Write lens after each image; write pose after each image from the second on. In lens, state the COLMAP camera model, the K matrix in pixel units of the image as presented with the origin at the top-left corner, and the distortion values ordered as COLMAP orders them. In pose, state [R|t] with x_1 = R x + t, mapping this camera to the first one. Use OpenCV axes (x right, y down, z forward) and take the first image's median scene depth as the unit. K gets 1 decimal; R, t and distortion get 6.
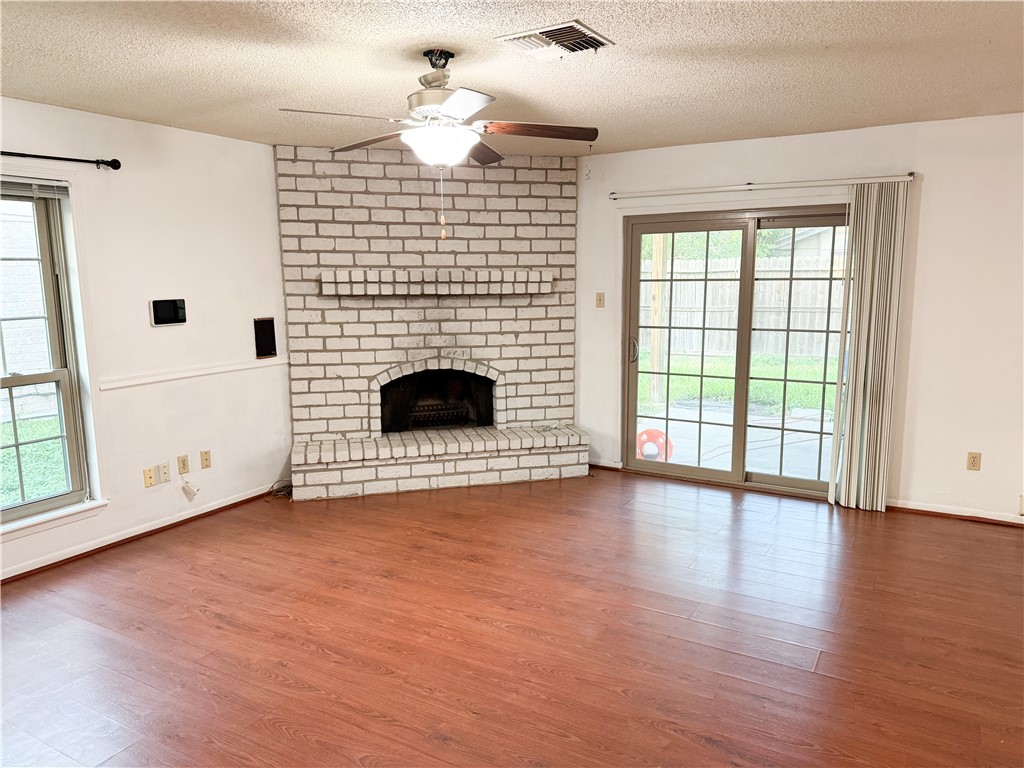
lens RADIAL K [[727.1, 0, 510.0], [0, 727.1, 388.7], [0, 0, 1]] dist [0.147584, -0.219360]
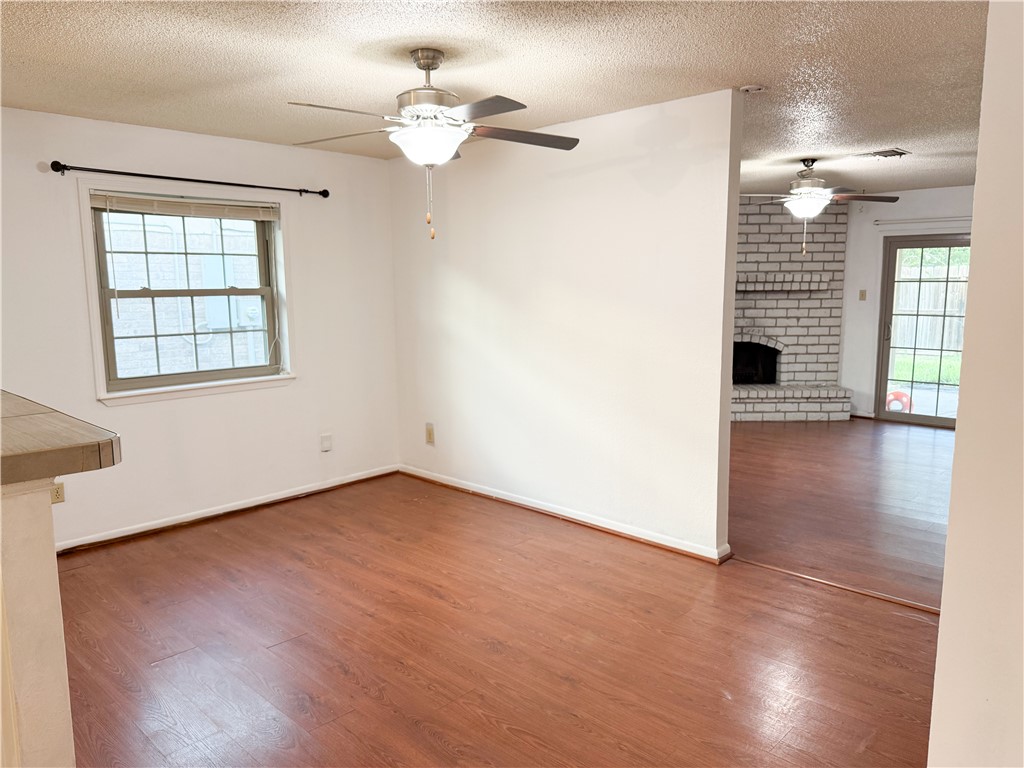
lens RADIAL K [[727.1, 0, 510.0], [0, 727.1, 388.7], [0, 0, 1]] dist [0.147584, -0.219360]
pose [[0.978704, 0.034773, -0.202308, -0.246836], [-0.039722, 0.999001, -0.020454, 0.114881], [0.201395, 0.028054, 0.979108, -0.532449]]
